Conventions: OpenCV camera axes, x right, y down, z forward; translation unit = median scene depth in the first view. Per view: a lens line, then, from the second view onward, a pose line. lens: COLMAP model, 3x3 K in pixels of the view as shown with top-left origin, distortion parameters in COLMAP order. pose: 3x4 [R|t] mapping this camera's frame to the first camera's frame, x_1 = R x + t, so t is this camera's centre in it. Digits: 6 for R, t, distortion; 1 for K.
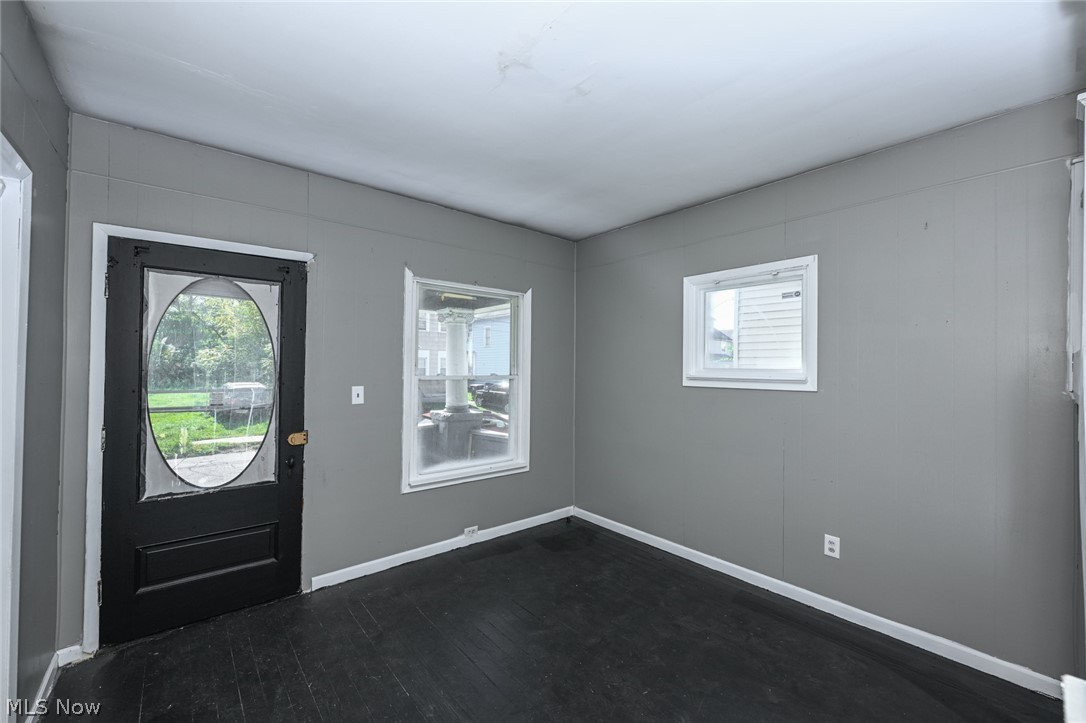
lens RADIAL K [[432.2, 0, 531.8], [0, 432.2, 364.6], [0, 0, 1]] dist [0.000057, 0.000126]
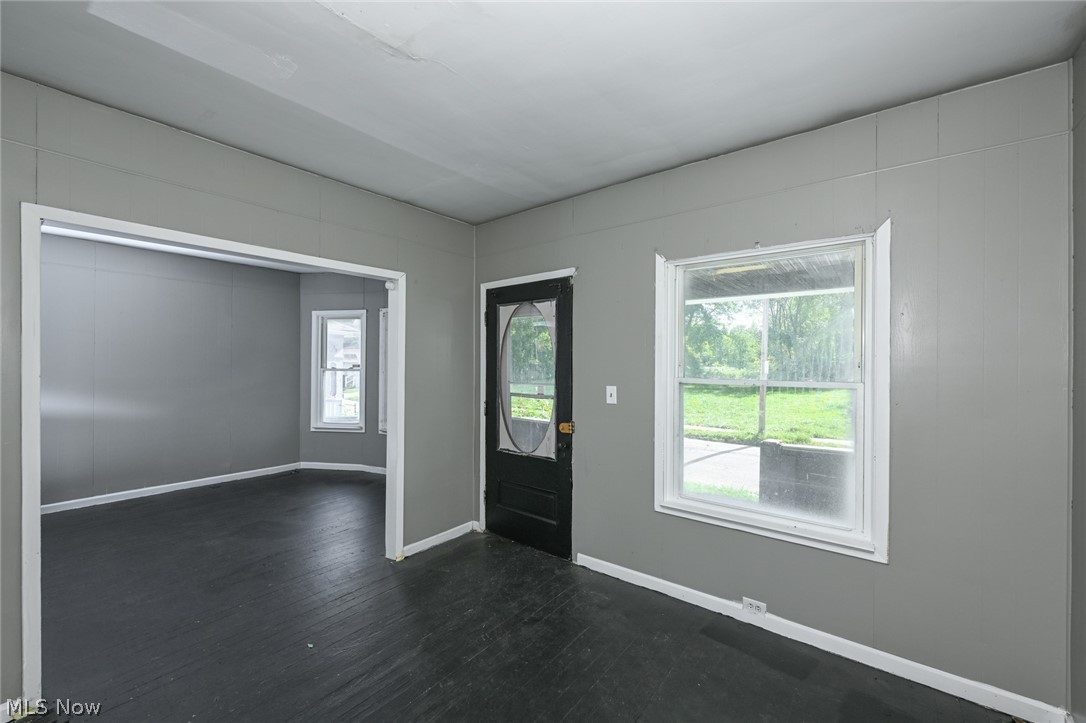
lens RADIAL K [[432.2, 0, 545.7], [0, 432.2, 366.0], [0, 0, 1]] dist [0.000057, 0.000126]
pose [[0.230757, -0.004642, -0.973000, 0.585844], [-0.002145, 0.999984, -0.005280, 0.009633], [0.973009, 0.003305, 0.230743, 0.664463]]
